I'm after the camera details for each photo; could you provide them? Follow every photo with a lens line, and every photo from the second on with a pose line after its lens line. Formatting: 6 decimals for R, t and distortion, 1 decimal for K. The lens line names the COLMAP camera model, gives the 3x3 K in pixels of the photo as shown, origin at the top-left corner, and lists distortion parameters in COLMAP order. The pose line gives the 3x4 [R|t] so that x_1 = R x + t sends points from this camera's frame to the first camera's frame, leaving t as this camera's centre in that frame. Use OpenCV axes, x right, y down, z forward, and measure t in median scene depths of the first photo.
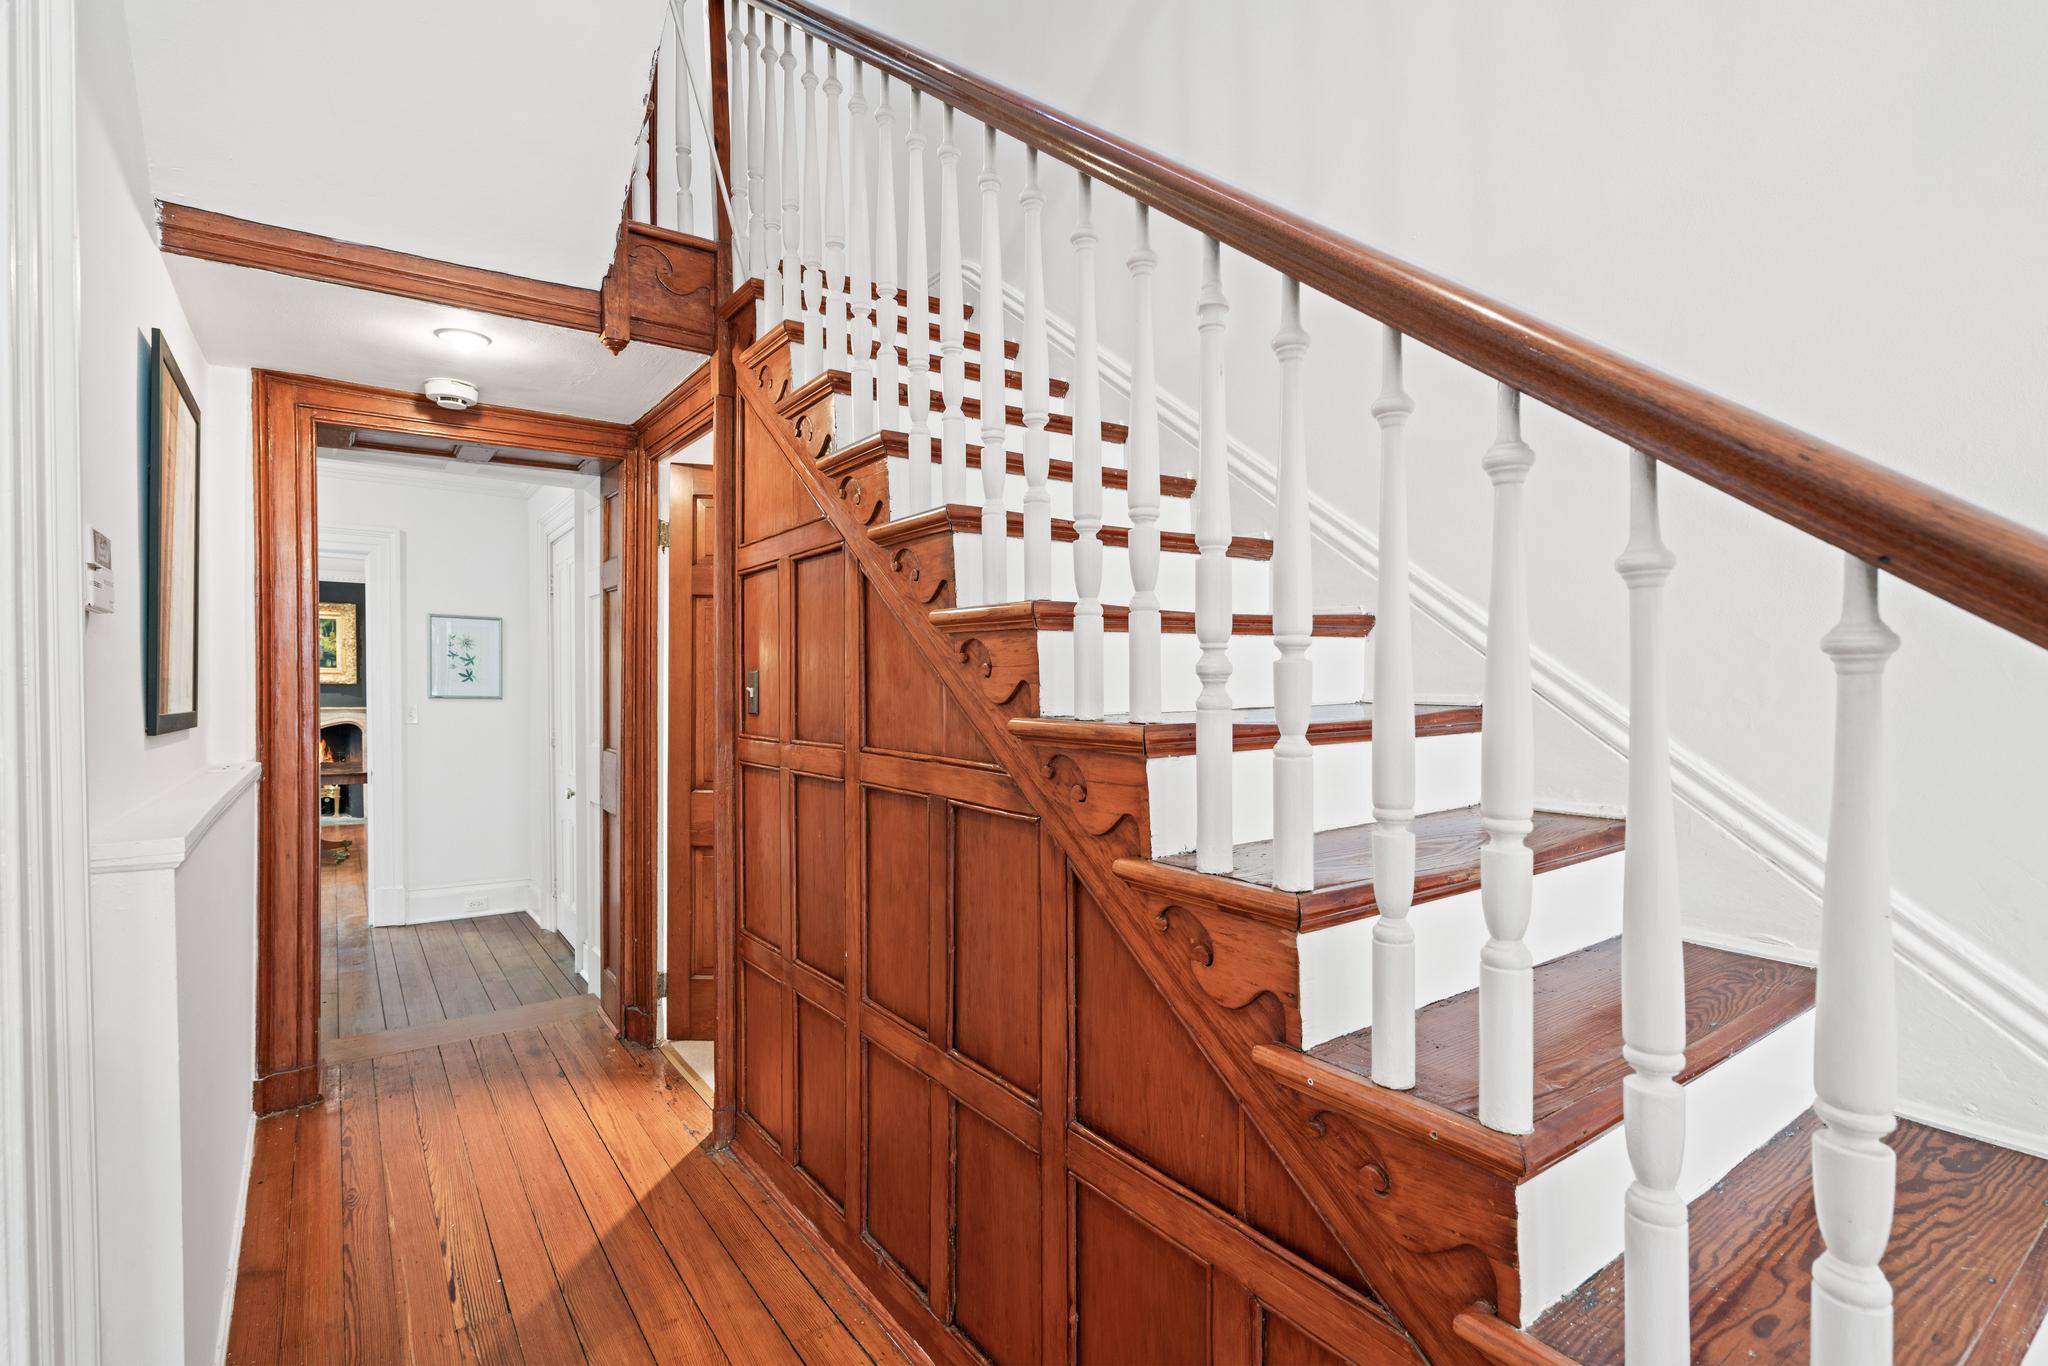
lens RADIAL K [[945.4, 0, 1017.2], [0, 945.4, 693.2], [0, 0, 1]] dist [-0.007736, 0.004973]
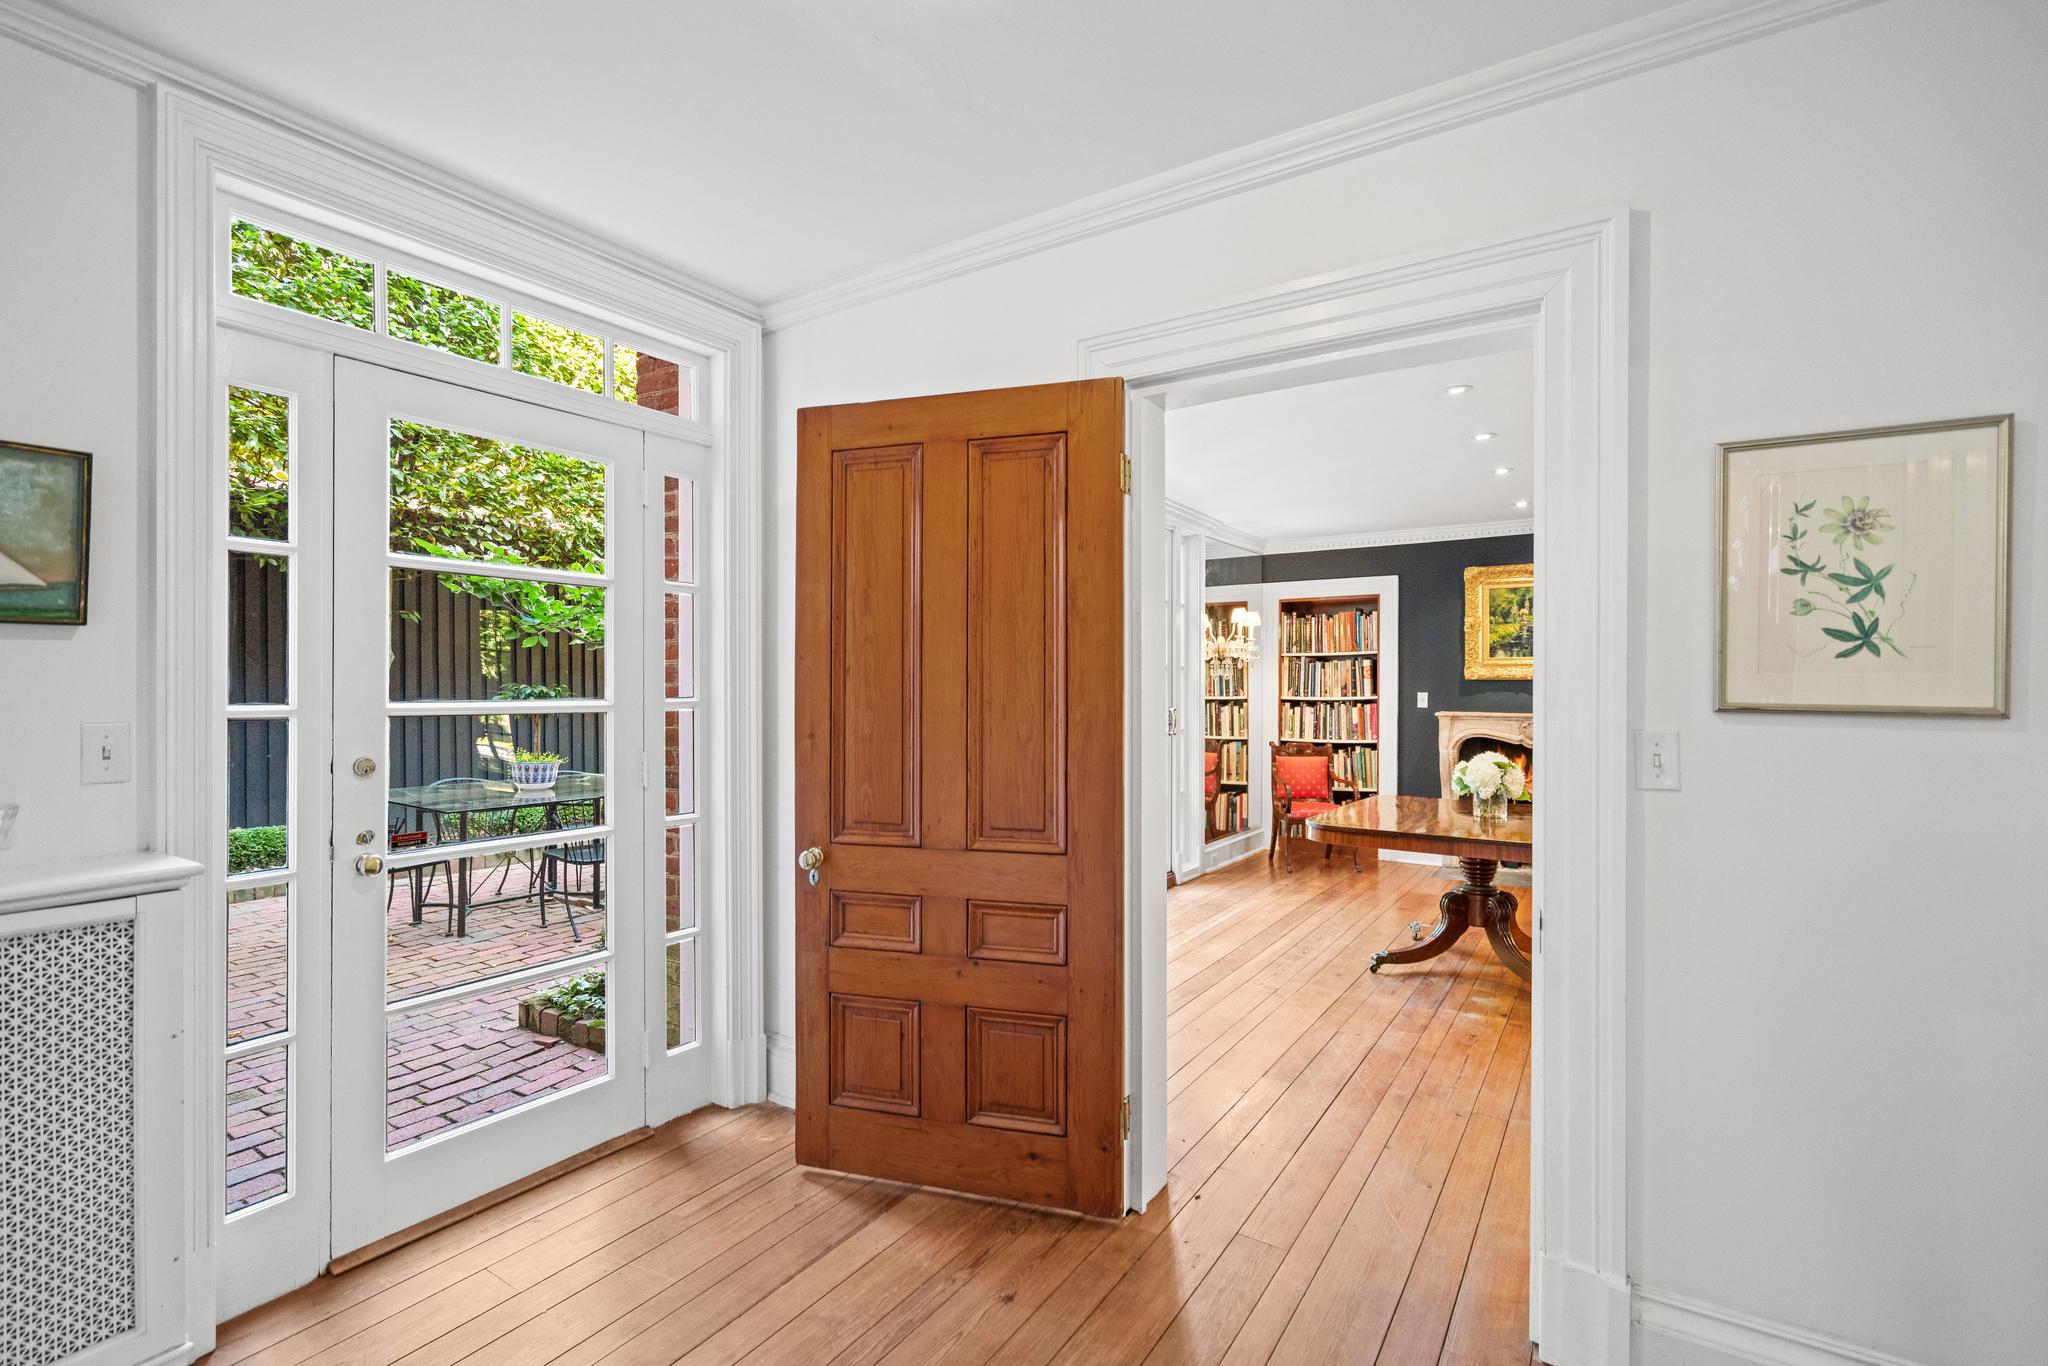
lens RADIAL K [[945.4, 0, 1015.1], [0, 945.4, 692.8], [0, 0, 1]] dist [-0.007736, 0.004973]
pose [[0.347882, 0.011000, -0.937474, -0.404222], [-0.007242, 0.999933, 0.009045, -0.002187], [0.937510, 0.003642, 0.347938, 0.662295]]
